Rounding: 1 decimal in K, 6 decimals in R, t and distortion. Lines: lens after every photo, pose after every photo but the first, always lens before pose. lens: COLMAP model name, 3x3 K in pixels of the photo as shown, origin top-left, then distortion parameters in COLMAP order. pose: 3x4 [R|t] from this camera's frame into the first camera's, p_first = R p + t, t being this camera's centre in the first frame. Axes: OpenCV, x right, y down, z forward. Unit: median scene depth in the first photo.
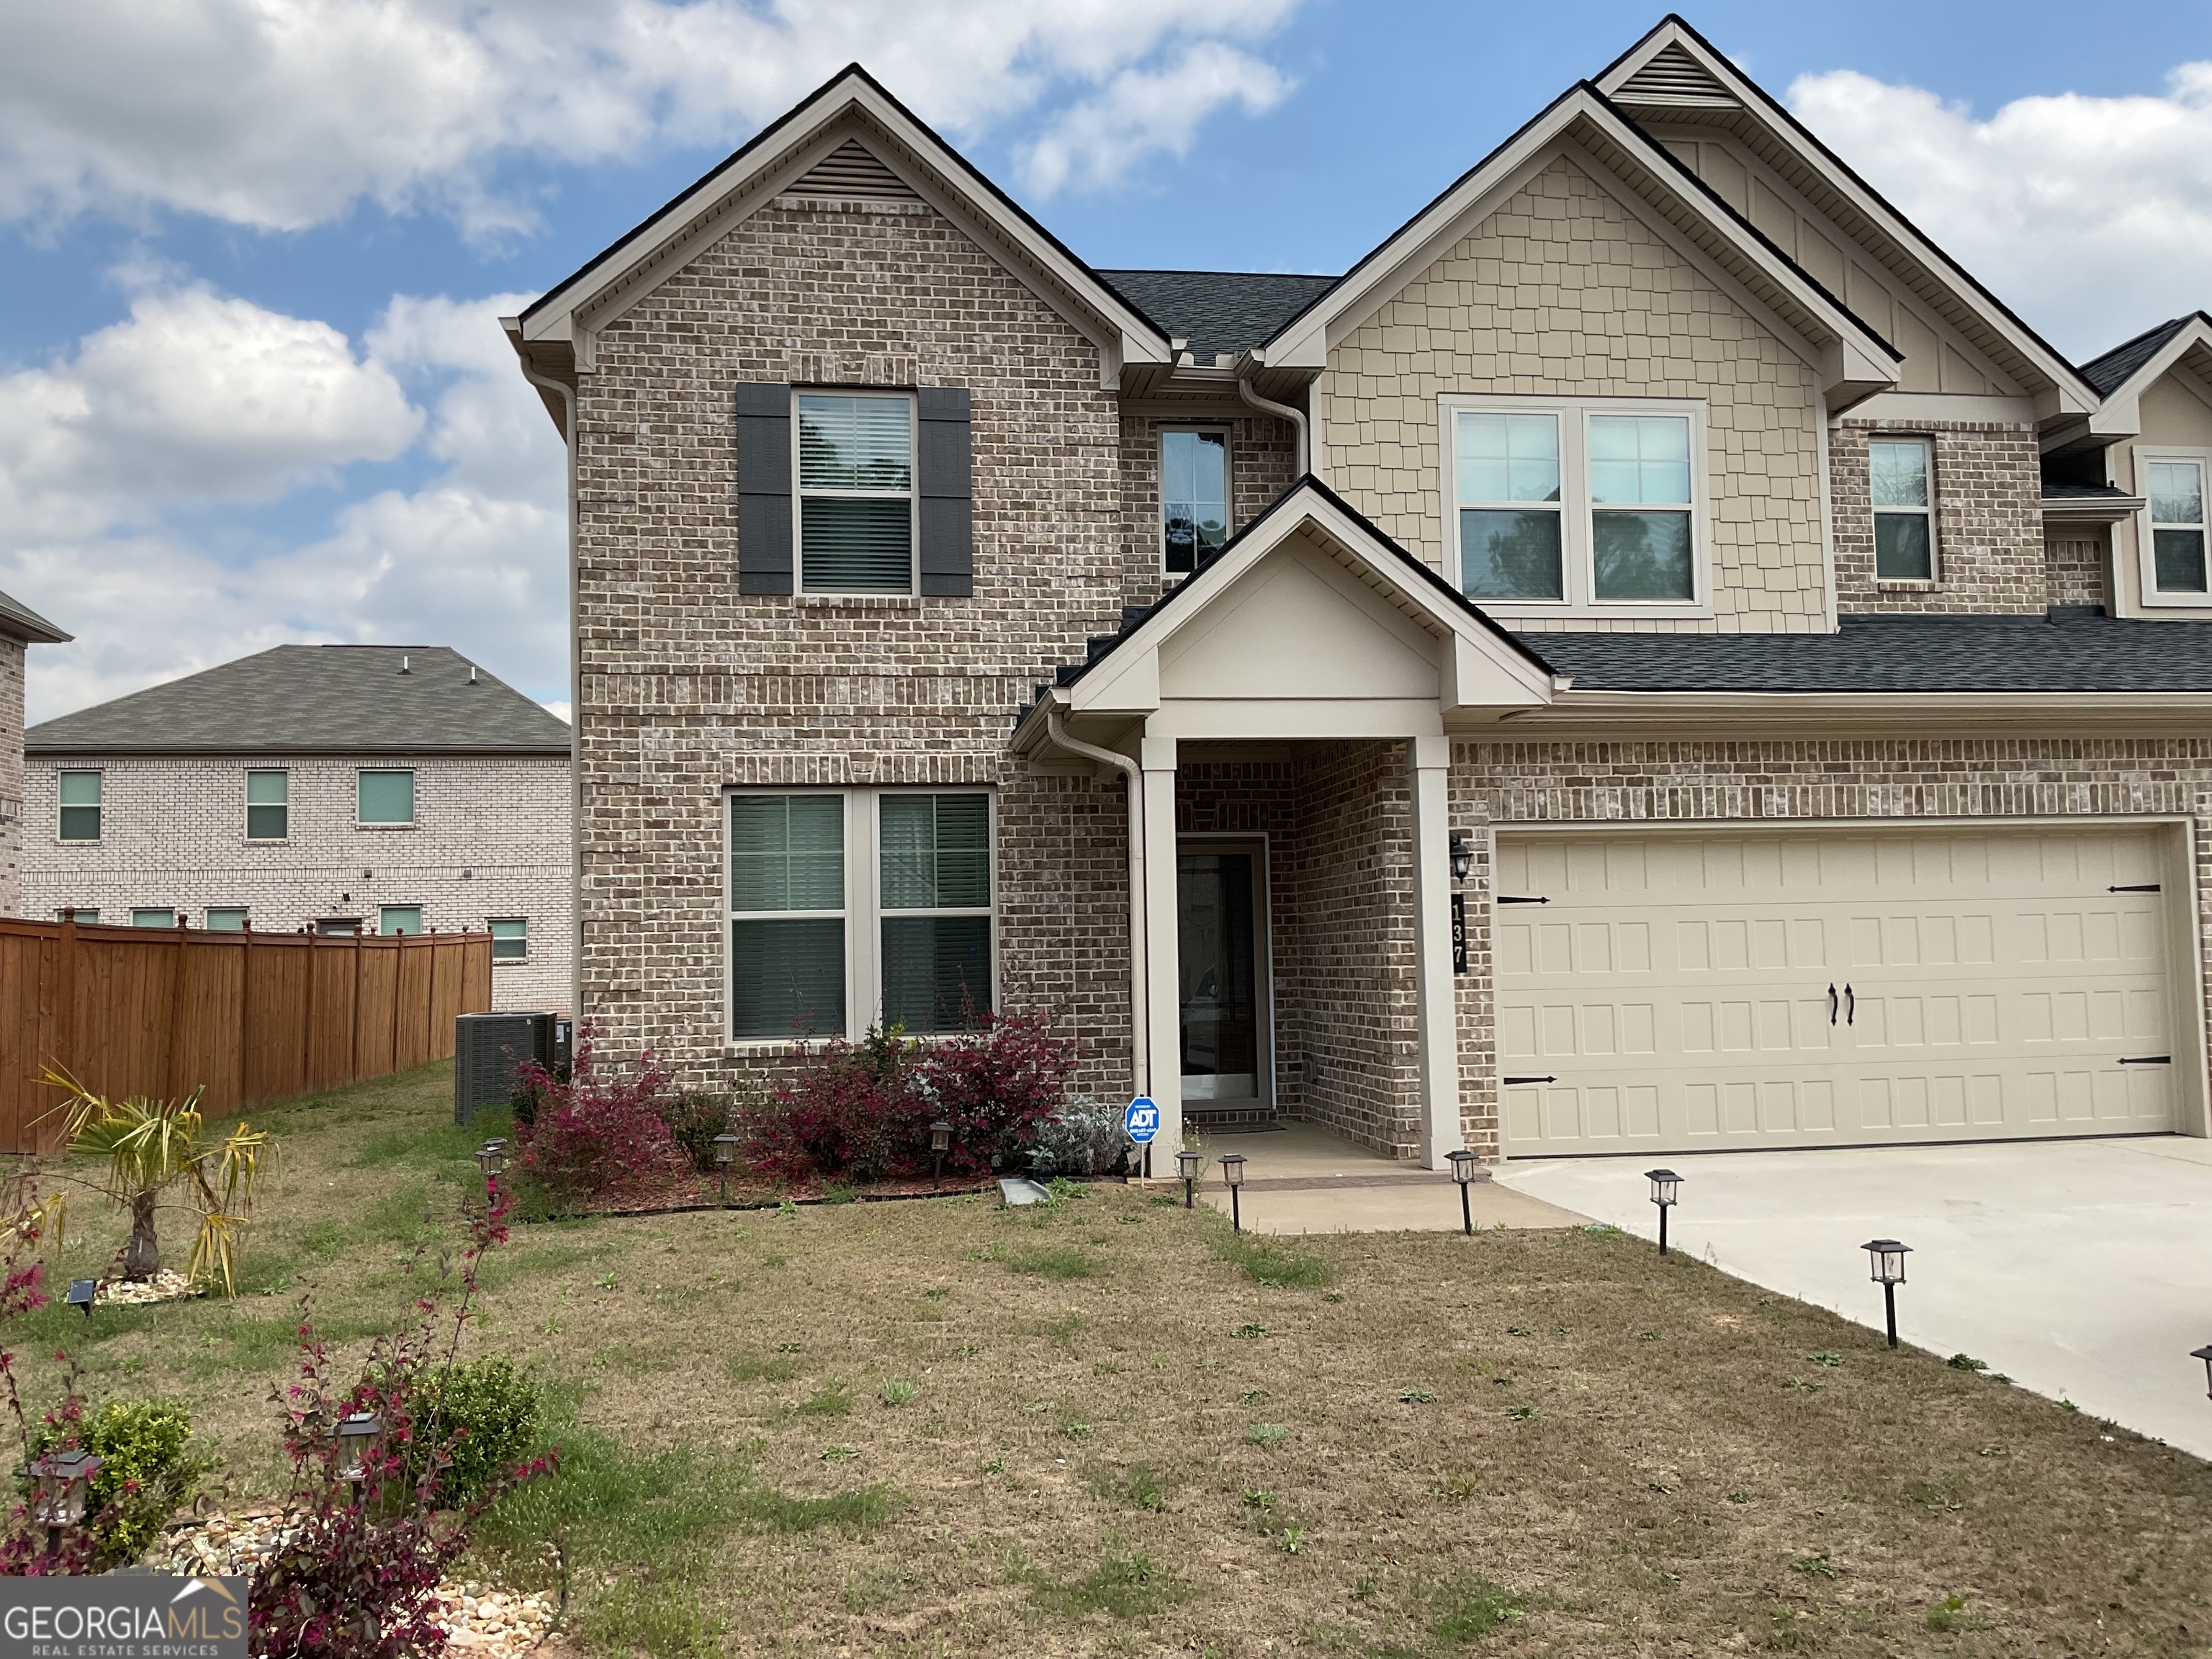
lens RADIAL K [[1806.5, 0, 1101.4], [0, 1806.5, 849.9], [0, 0, 1]] dist [0.102877, -0.202882]
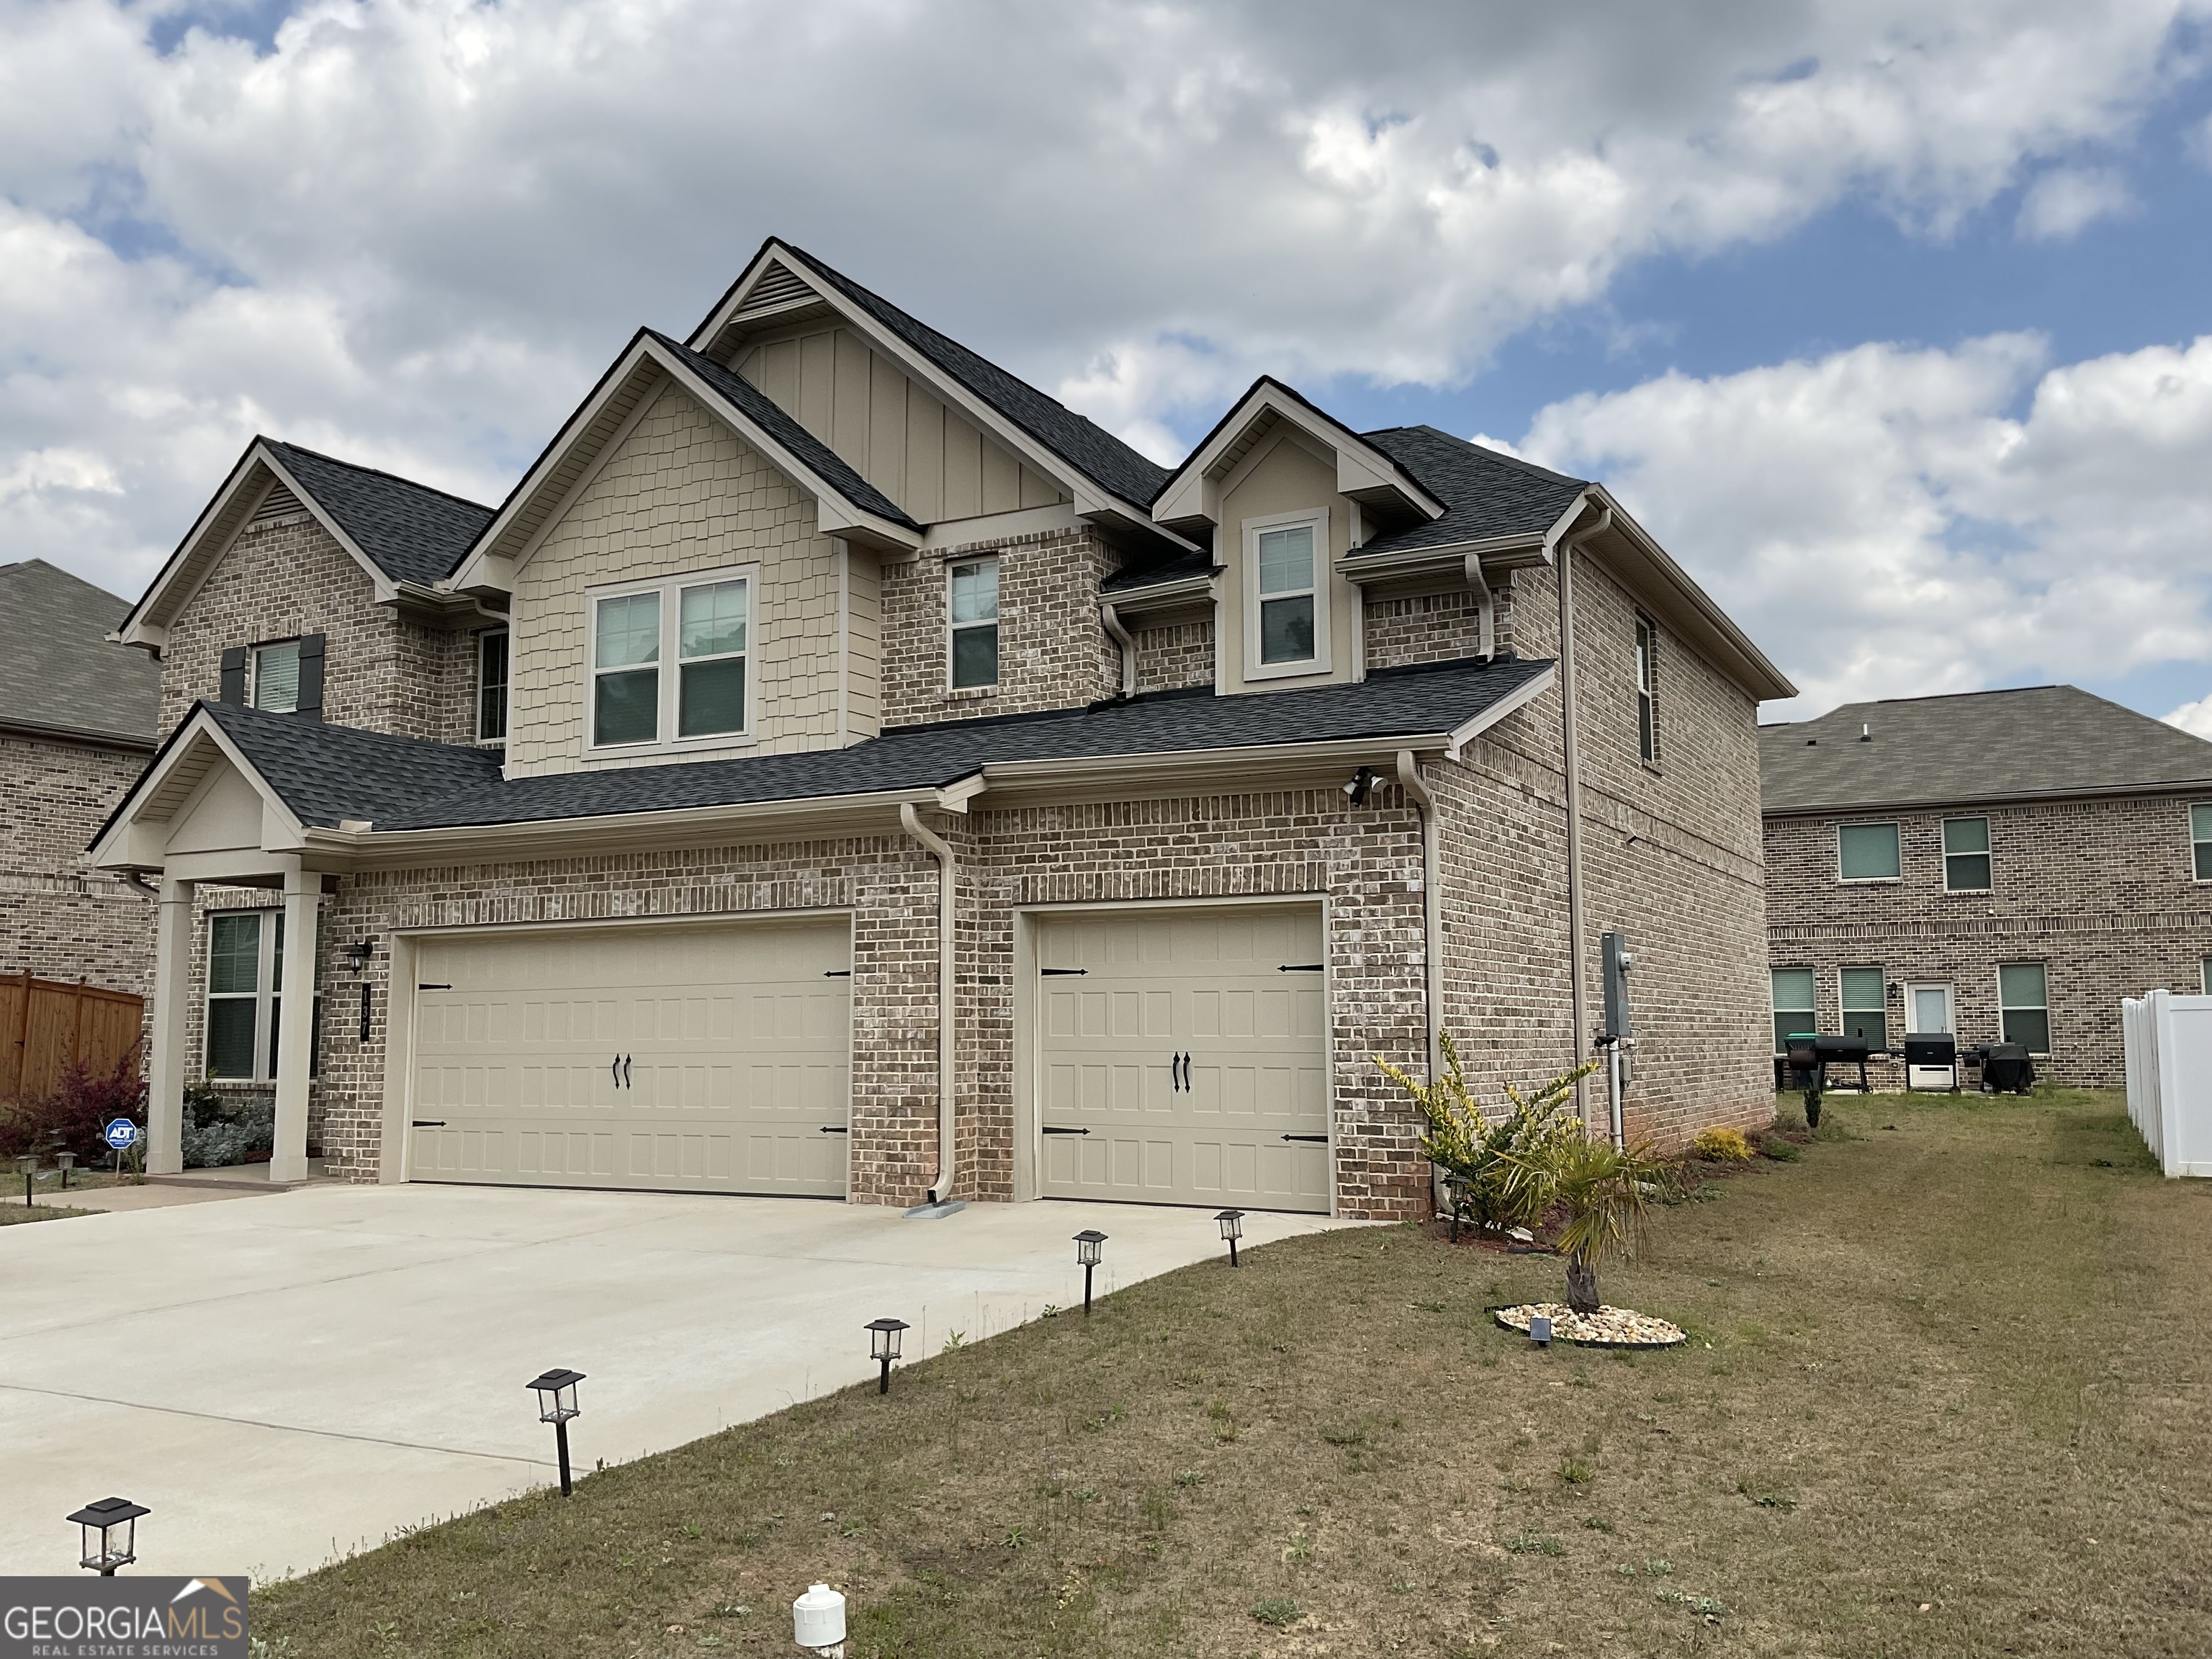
lens RADIAL K [[1806.5, 0, 1141.2], [0, 1806.5, 830.5], [0, 0, 1]] dist [0.102877, -0.202882]
pose [[0.805588, -0.049637, -0.590393, 1.323339], [0.024347, 0.998416, -0.050719, -0.005328], [0.591976, 0.026484, 0.805521, 0.212660]]
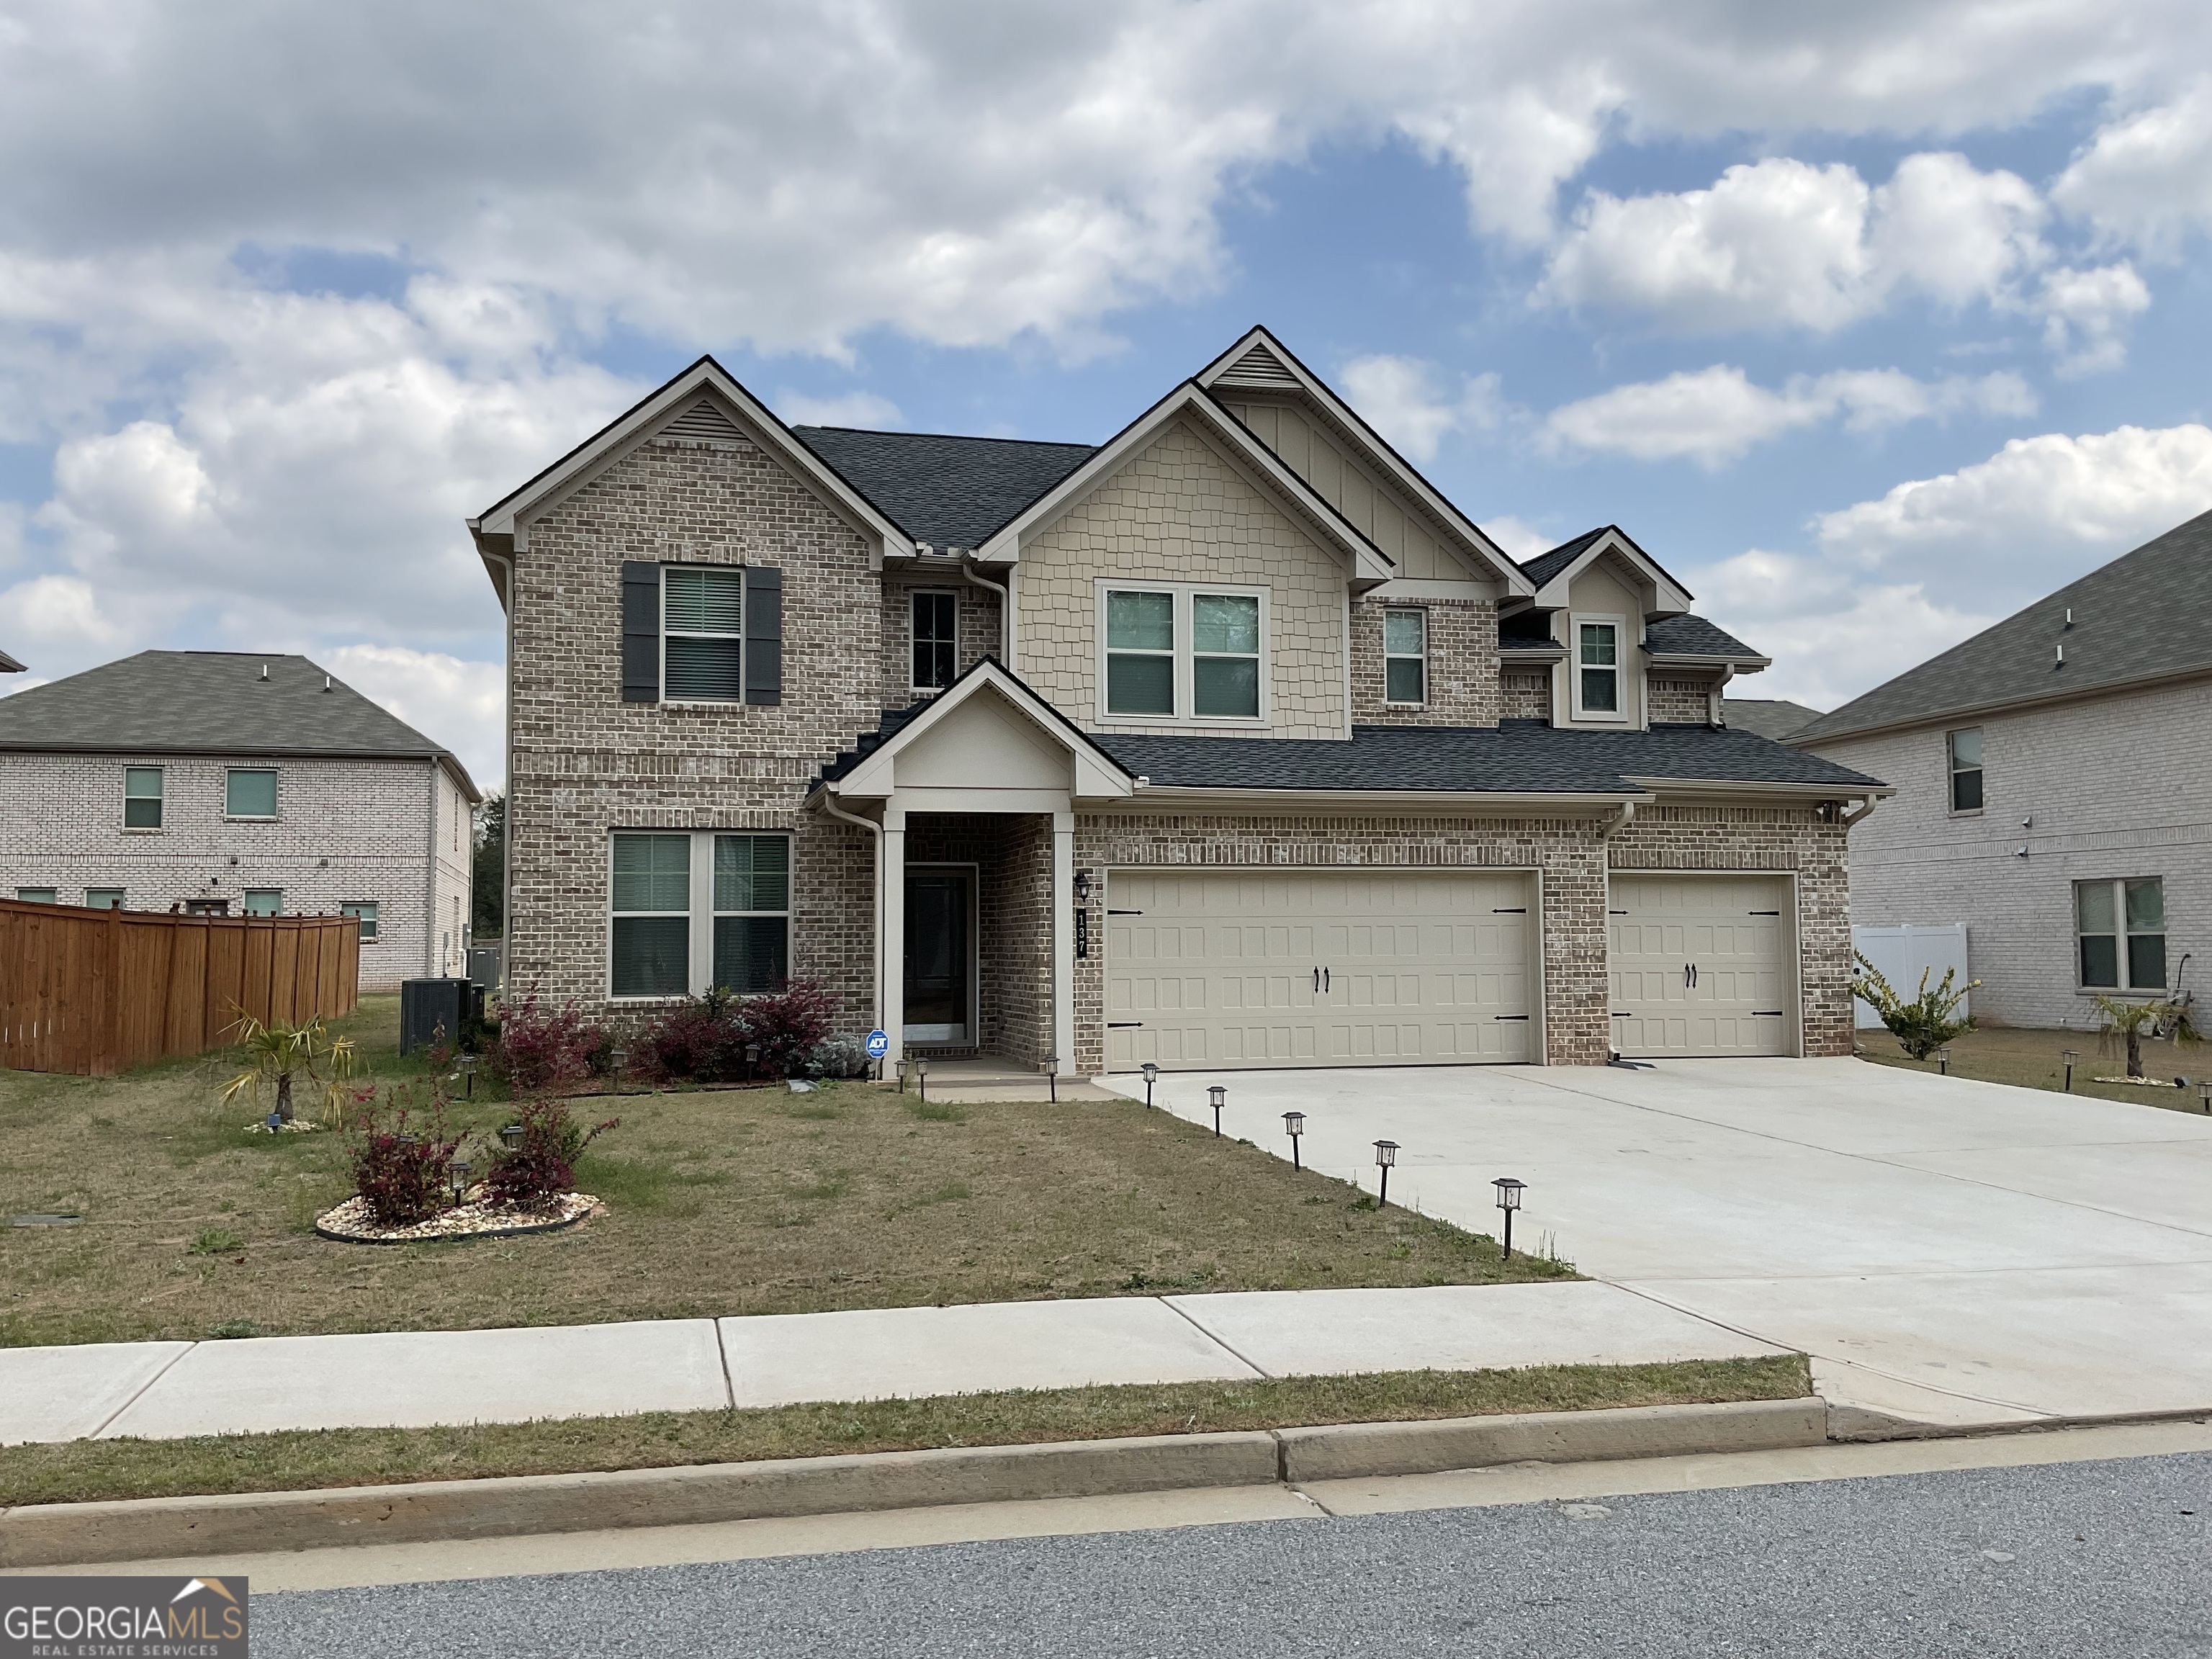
lens RADIAL K [[1806.5, 0, 1107.8], [0, 1806.5, 832.3], [0, 0, 1]] dist [0.102877, -0.202882]
pose [[0.994121, 0.020945, 0.106227, 0.042128], [-0.020629, 0.999779, -0.004080, -0.033400], [-0.106289, 0.001864, 0.994334, -0.534626]]
